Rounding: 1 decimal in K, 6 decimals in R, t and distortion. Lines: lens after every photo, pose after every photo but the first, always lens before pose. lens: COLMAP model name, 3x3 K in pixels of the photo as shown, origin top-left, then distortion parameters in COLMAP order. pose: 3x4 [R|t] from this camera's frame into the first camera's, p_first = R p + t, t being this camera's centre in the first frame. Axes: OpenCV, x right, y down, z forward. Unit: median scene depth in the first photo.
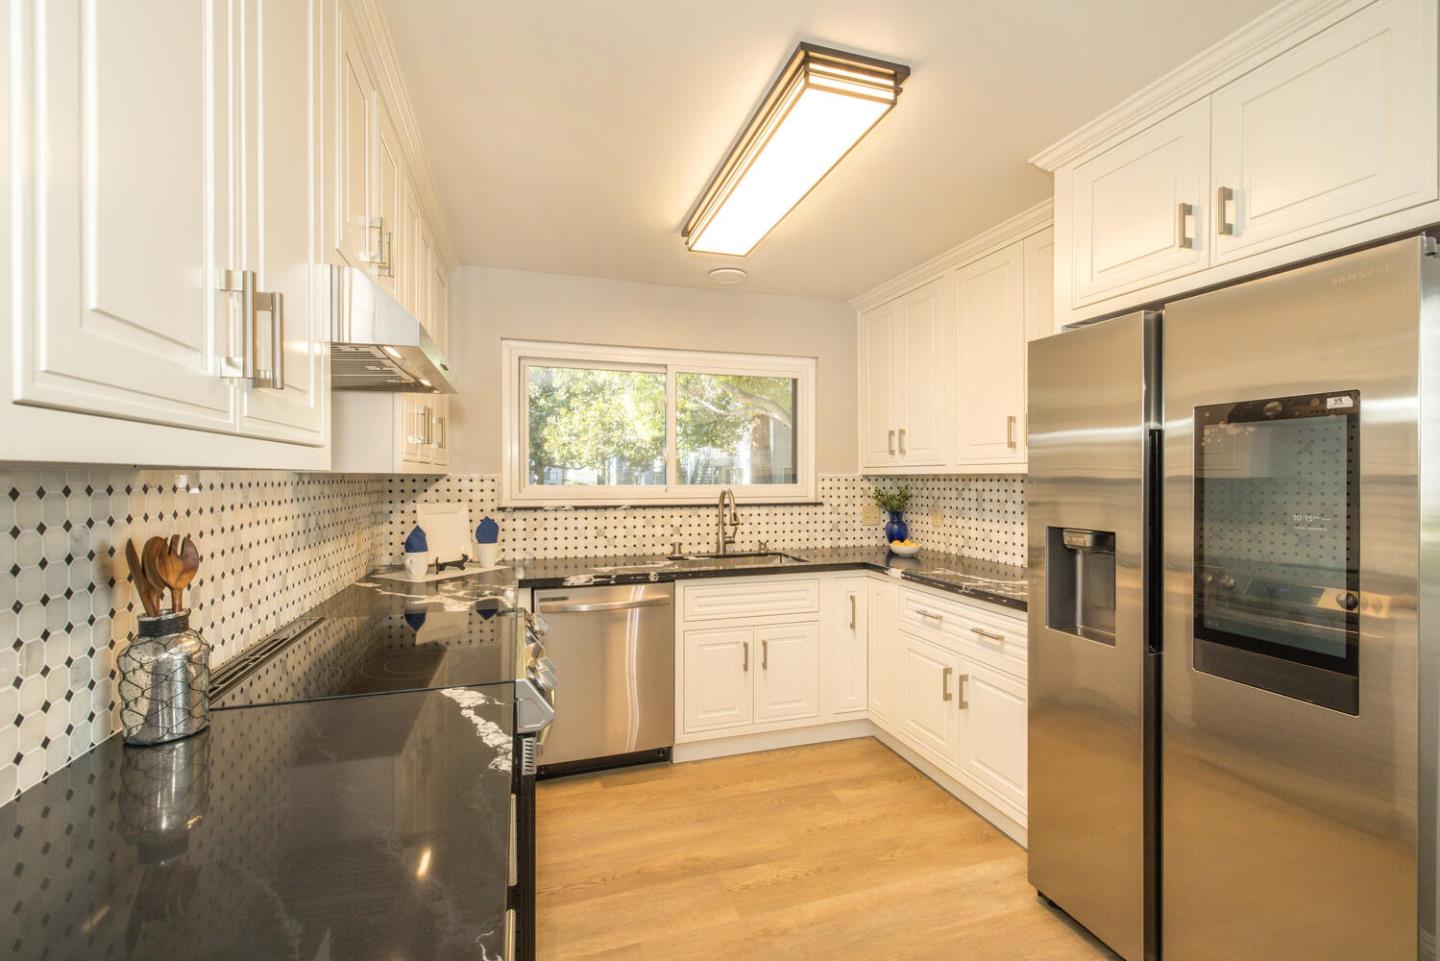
lens RADIAL K [[617.4, 0, 717.6], [0, 617.4, 479.3], [0, 0, 1]] dist [-0.001704, 0.000210]
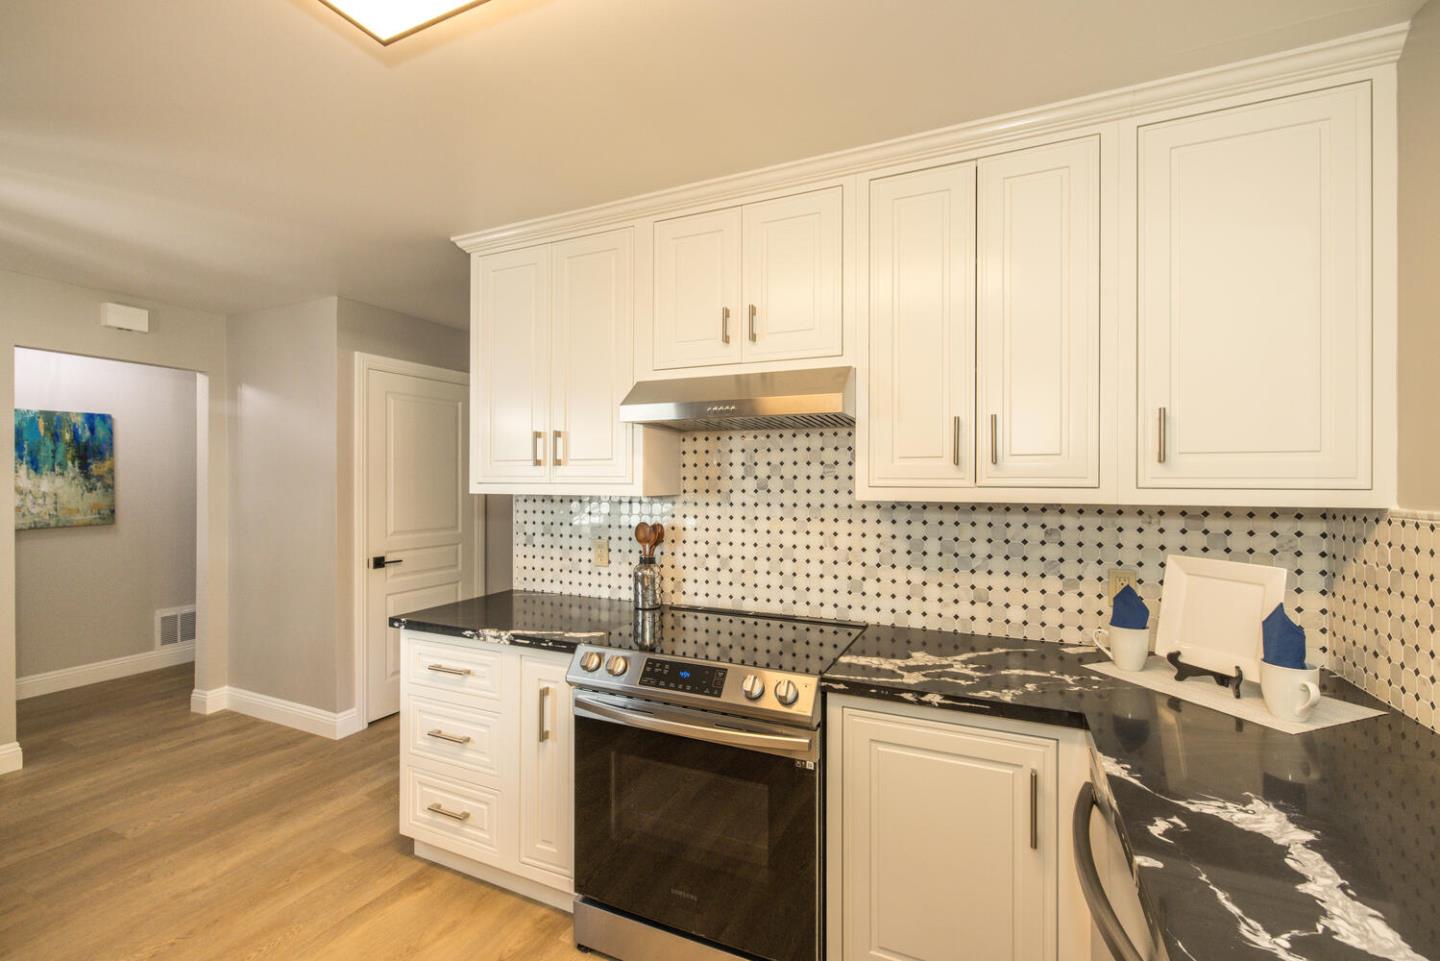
lens RADIAL K [[617.4, 0, 717.6], [0, 617.4, 479.3], [0, 0, 1]] dist [-0.001704, 0.000210]
pose [[-0.670425, -0.002352, -0.741973, 0.228141], [-0.005872, 0.999980, 0.002136, -0.027755], [0.741954, 0.005789, -0.670426, 0.941151]]
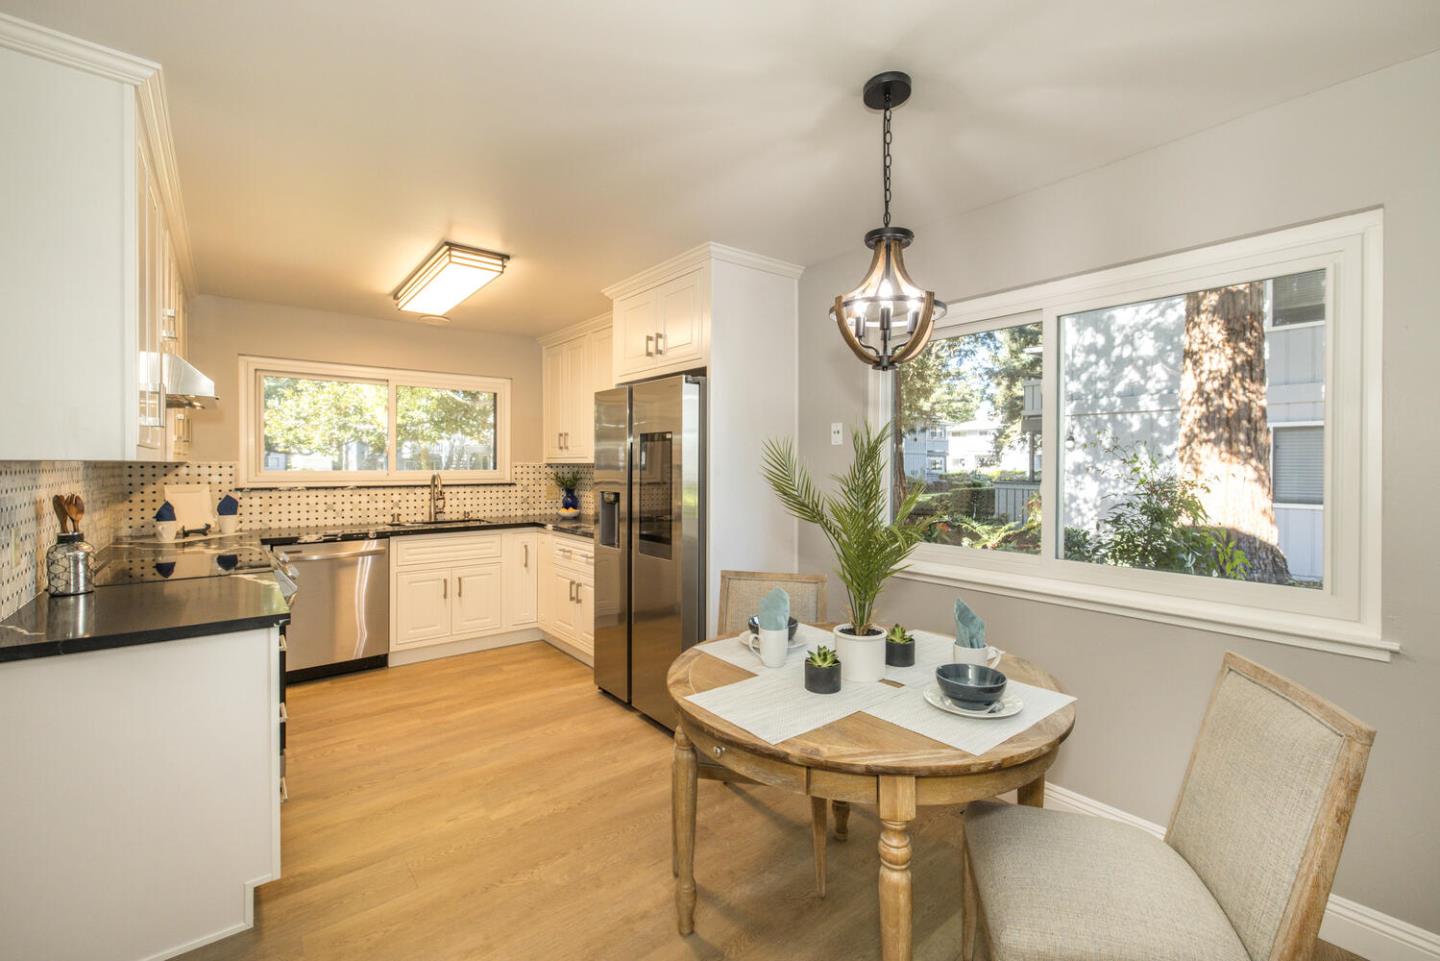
lens RADIAL K [[613.4, 0, 716.7], [0, 613.4, 469.2], [0, 0, 1]] dist [-0.001481, 0.000231]
pose [[0.933247, 0.000011, 0.359236, 0.116262], [-0.001507, 0.999991, 0.003885, -0.000072], [-0.359233, -0.004167, 0.933239, -0.541800]]
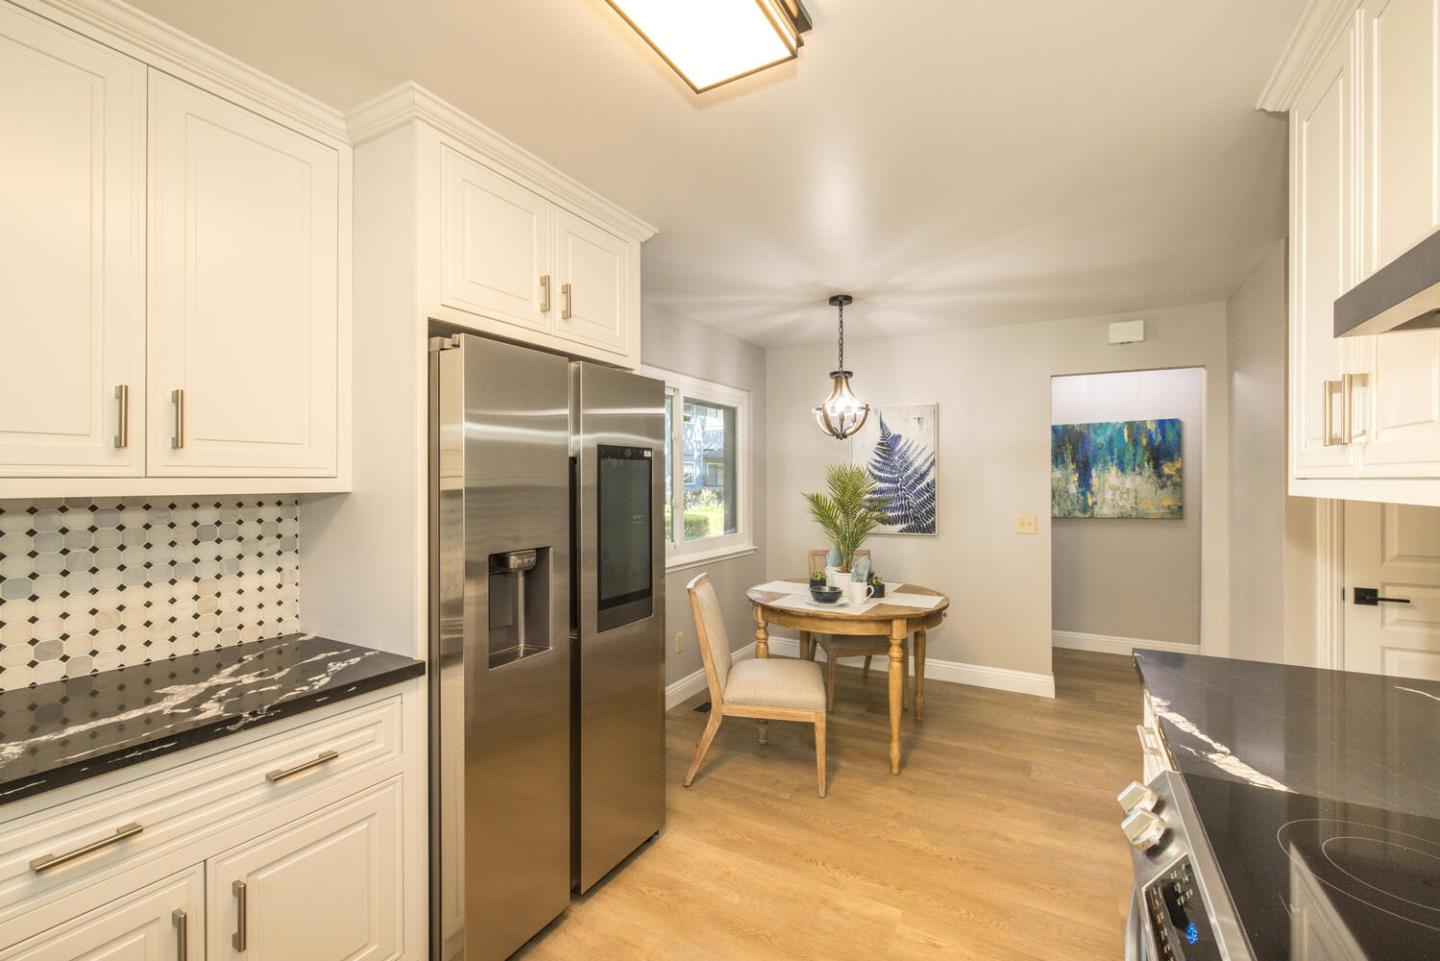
lens RADIAL K [[614.1, 0, 738.2], [0, 614.1, 479.1], [0, 0, 1]] dist [0.002964, 0.000085]
pose [[-0.698001, -0.002105, 0.716093, -0.211157], [0.000980, 0.999992, 0.003895, -0.020994], [-0.716096, 0.003420, -0.697994, 0.828872]]
